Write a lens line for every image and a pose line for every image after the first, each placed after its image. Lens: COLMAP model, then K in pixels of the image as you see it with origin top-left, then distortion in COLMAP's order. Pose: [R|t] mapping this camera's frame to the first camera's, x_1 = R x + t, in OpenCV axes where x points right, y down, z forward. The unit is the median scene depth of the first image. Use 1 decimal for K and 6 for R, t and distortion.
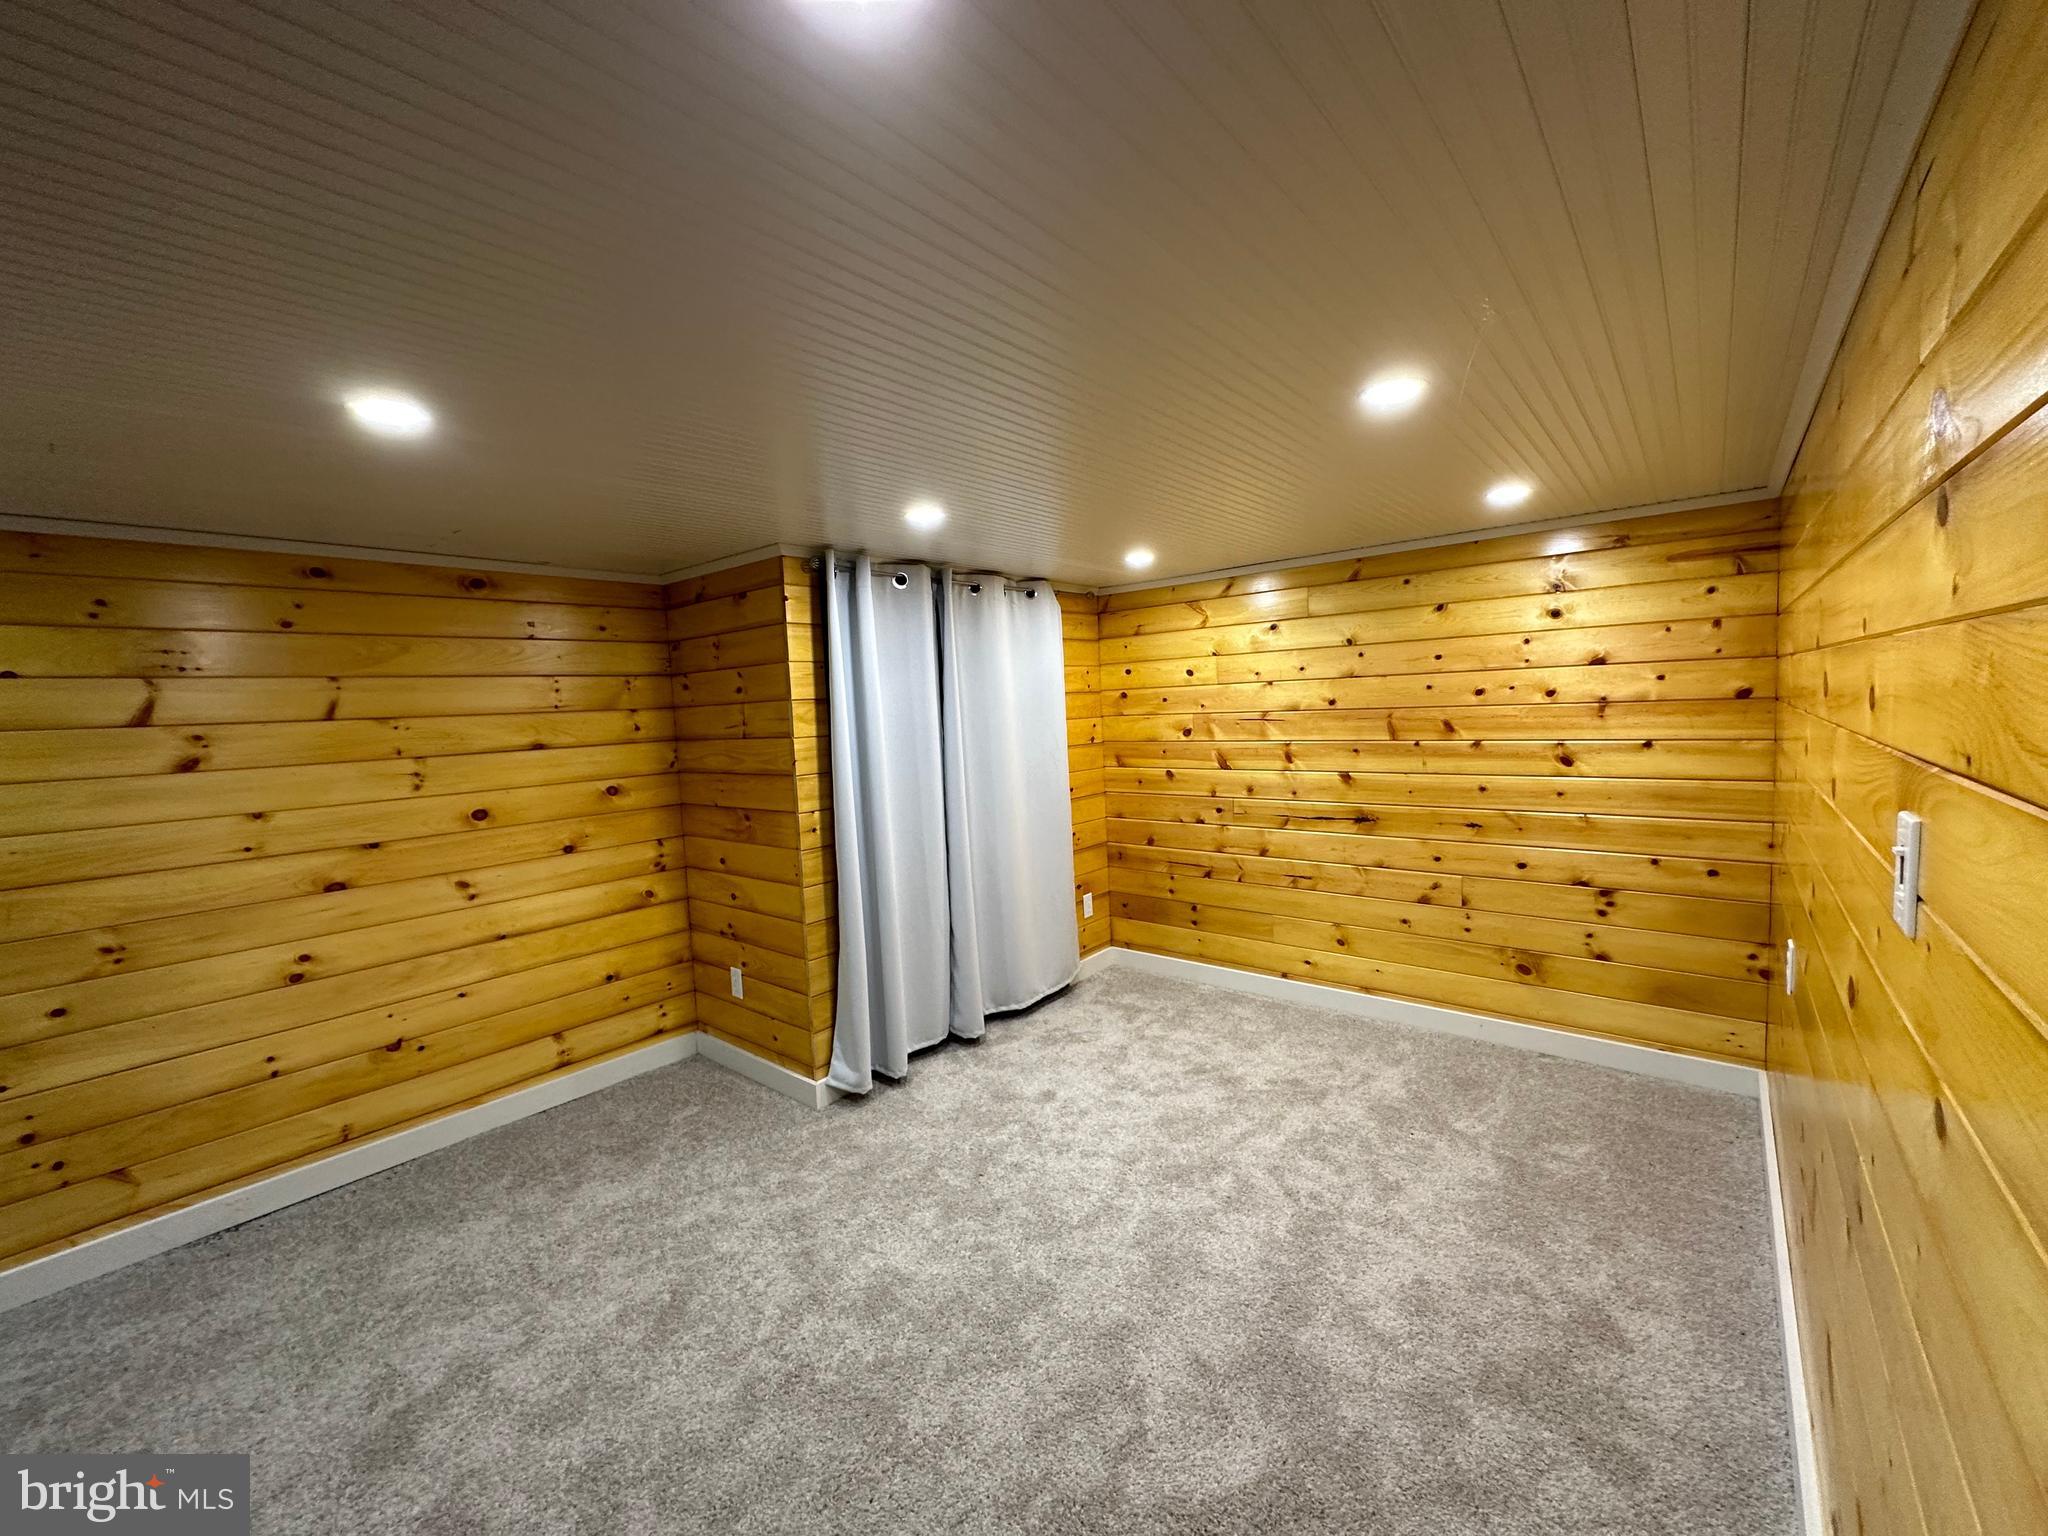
lens RADIAL K [[822.5, 0, 1024.0], [0, 822.5, 768.0], [0, 0, 1]] dist [-0.002401, -0.000234]
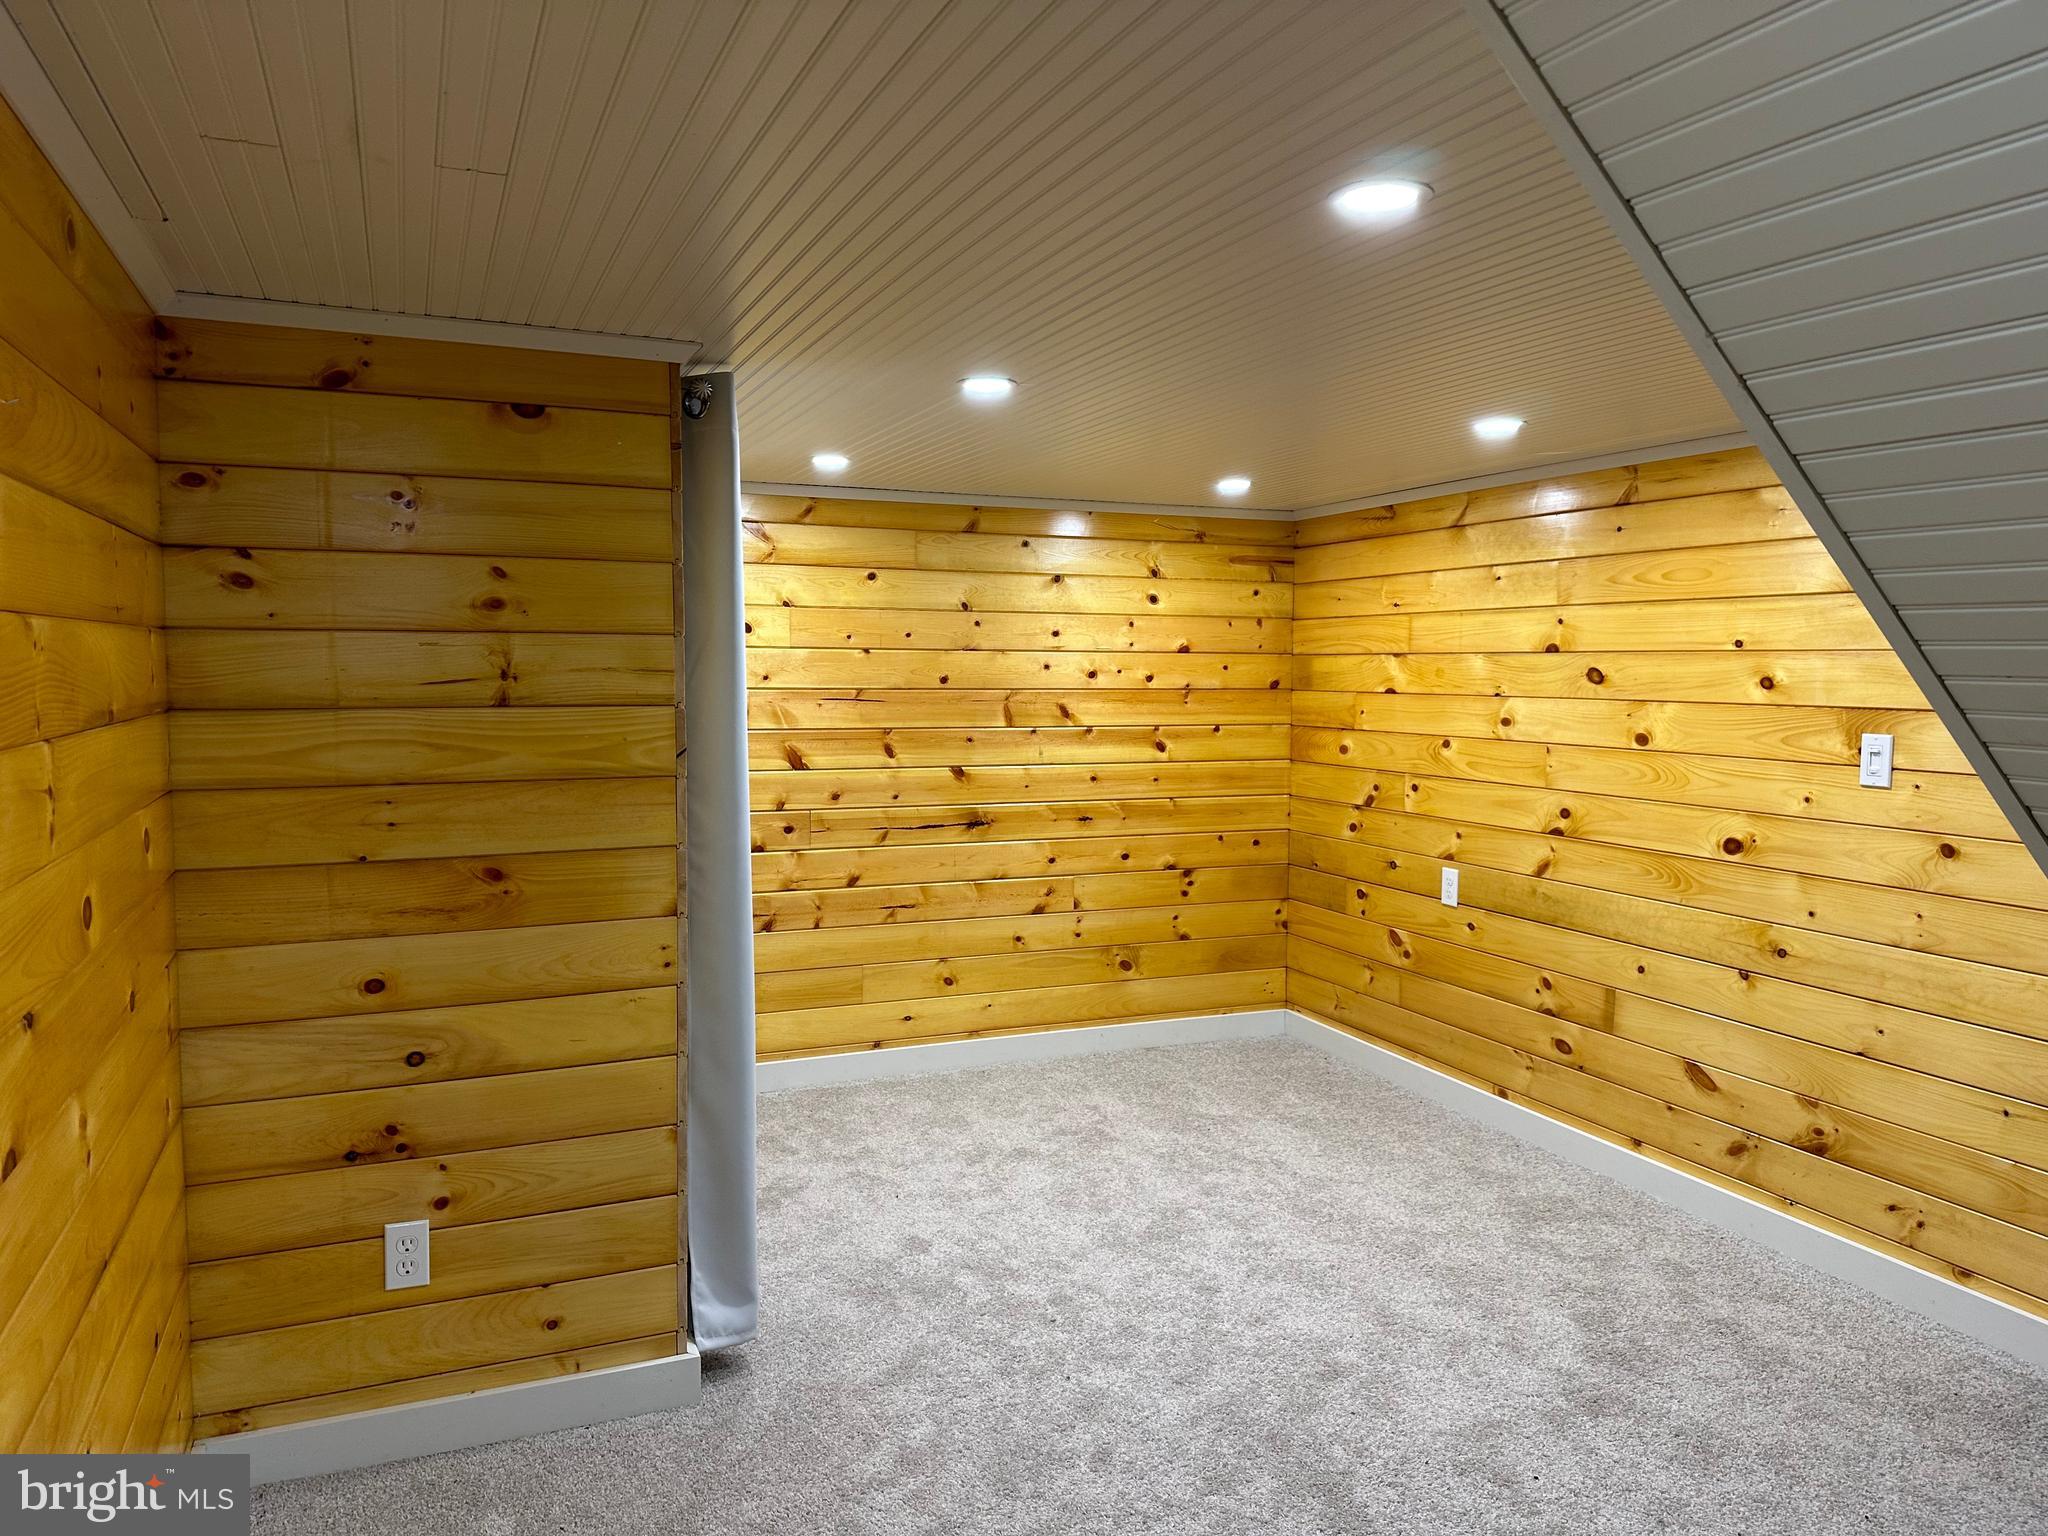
lens RADIAL K [[1416.7, 0, 1024.0], [0, 1416.7, 768.0], [0, 0, 1]] dist [0.081451, -0.111881]
pose [[0.451309, -0.017521, 0.892195, -0.922766], [0.044033, 0.999027, -0.002654, 0.014579], [-0.891280, 0.040484, 0.451642, 0.351462]]
